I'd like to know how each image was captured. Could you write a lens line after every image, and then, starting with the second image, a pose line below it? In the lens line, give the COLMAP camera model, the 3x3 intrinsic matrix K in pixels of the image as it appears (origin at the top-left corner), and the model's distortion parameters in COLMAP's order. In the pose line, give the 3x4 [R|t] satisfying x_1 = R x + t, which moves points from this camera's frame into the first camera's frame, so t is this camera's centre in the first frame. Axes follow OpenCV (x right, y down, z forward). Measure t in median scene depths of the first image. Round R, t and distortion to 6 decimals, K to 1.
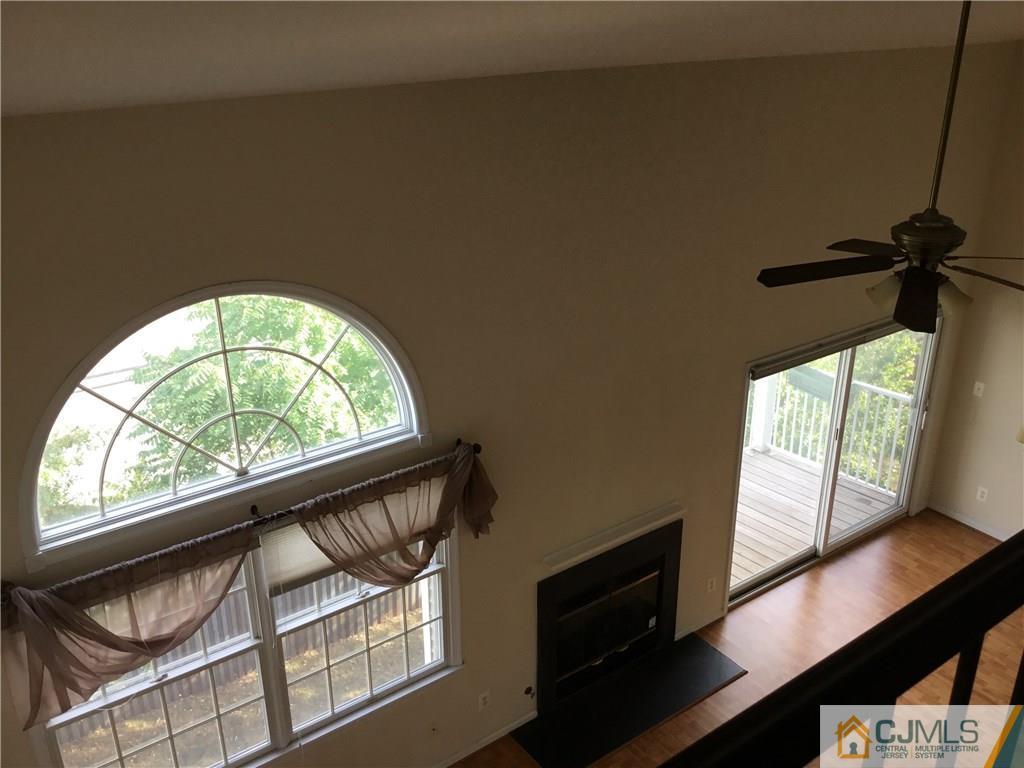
lens RADIAL K [[929.3, 0, 531.2], [0, 929.3, 380.2], [0, 0, 1]] dist [0.081076, -0.137677]
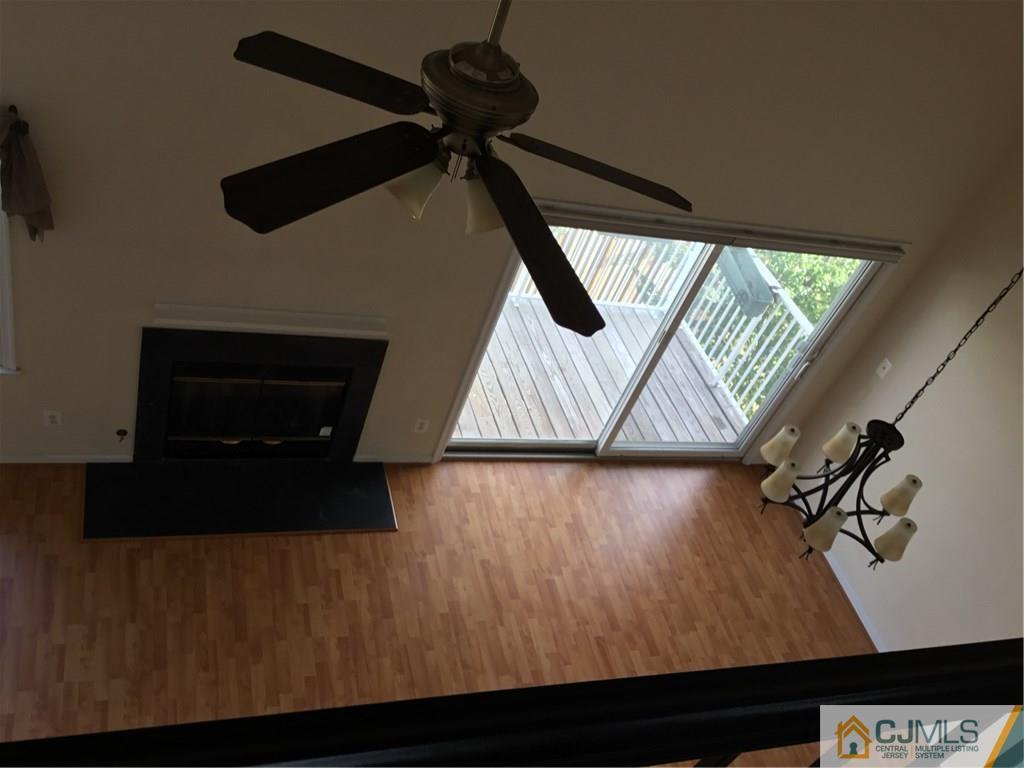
lens RADIAL K [[929.3, 0, 509.0], [0, 929.3, 377.5], [0, 0, 1]] dist [0.081076, -0.137677]
pose [[0.887014, 0.453345, -0.087657, 0.307636], [-0.411463, 0.862200, 0.295482, -0.095861], [0.209533, -0.226029, 0.951318, 0.222513]]
